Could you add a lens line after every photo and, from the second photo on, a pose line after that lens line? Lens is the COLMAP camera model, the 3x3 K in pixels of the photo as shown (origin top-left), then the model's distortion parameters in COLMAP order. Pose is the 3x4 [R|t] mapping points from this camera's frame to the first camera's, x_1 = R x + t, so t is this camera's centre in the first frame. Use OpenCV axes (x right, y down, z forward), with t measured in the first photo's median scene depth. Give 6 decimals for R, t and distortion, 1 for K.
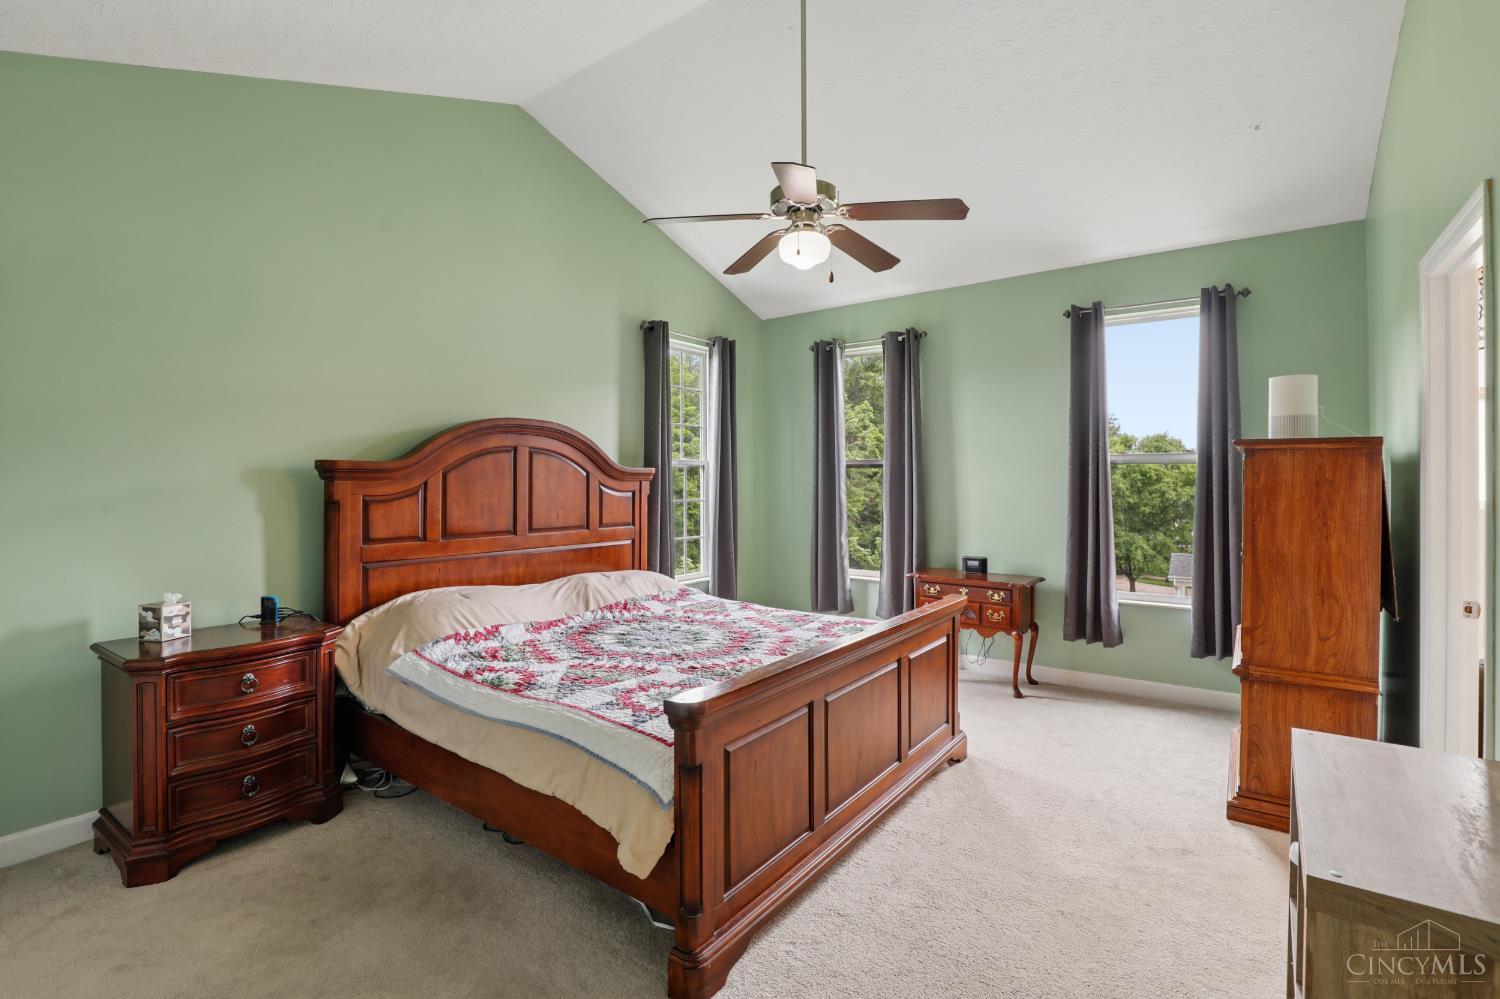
lens RADIAL K [[699.2, 0, 750.7], [0, 699.2, 488.4], [0, 0, 1]] dist [-0.020589, 0.000758]
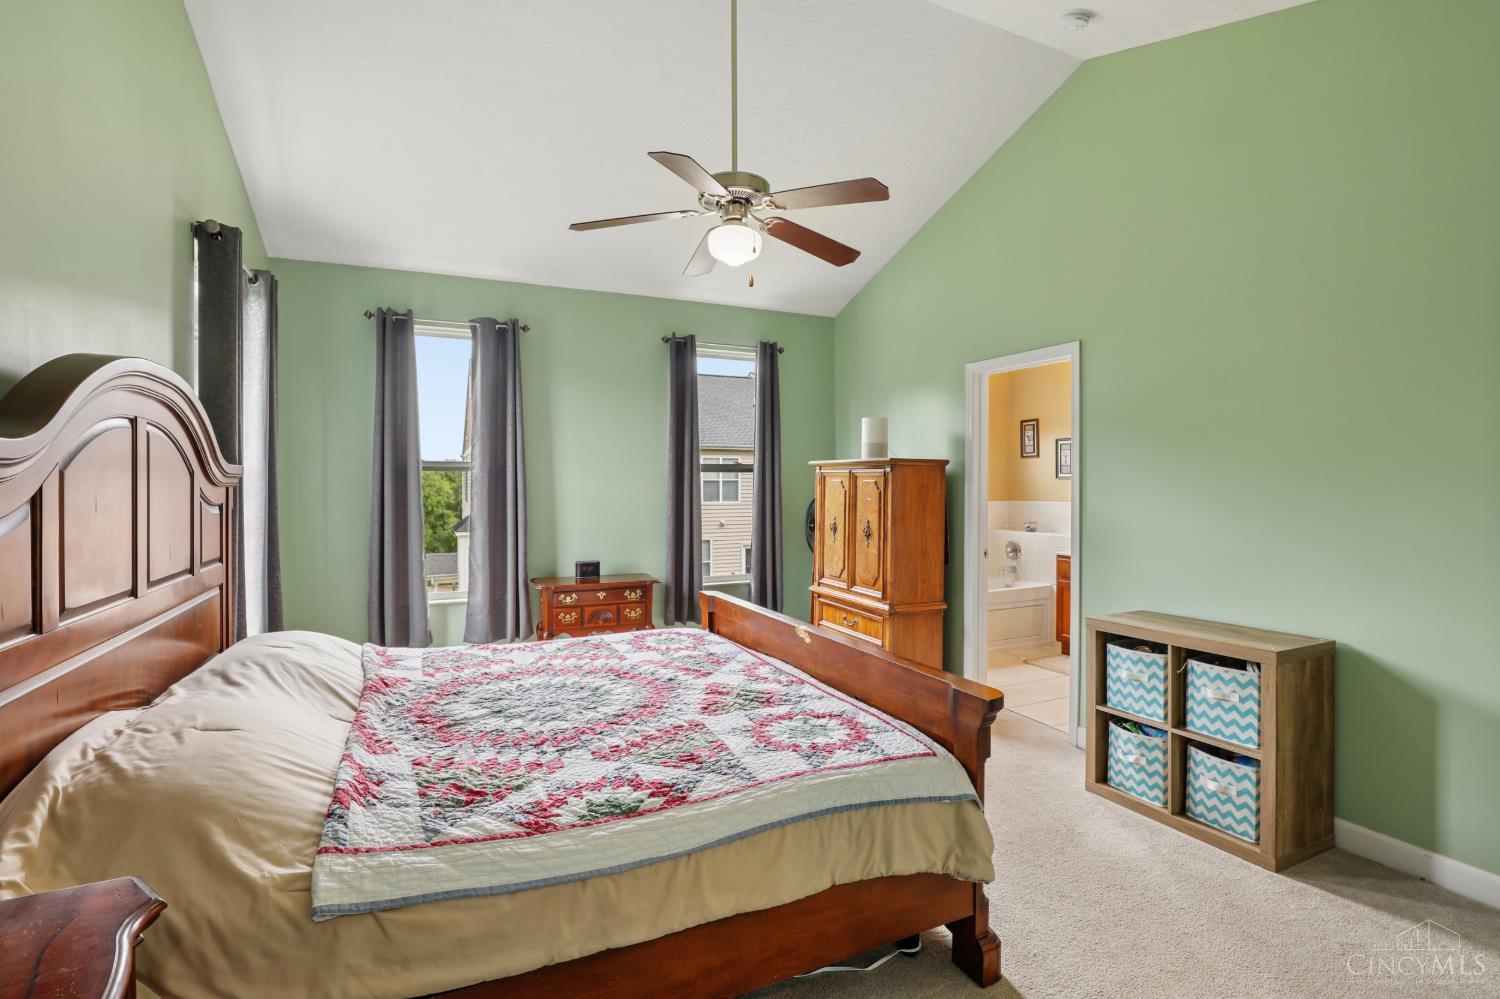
lens RADIAL K [[699.2, 0, 753.8], [0, 699.2, 488.6], [0, 0, 1]] dist [-0.020589, 0.000758]
pose [[0.468714, -0.006553, 0.883326, -0.827244], [0.009904, 0.999949, 0.002163, -0.011383], [-0.883295, 0.007735, 0.468755, 0.568422]]
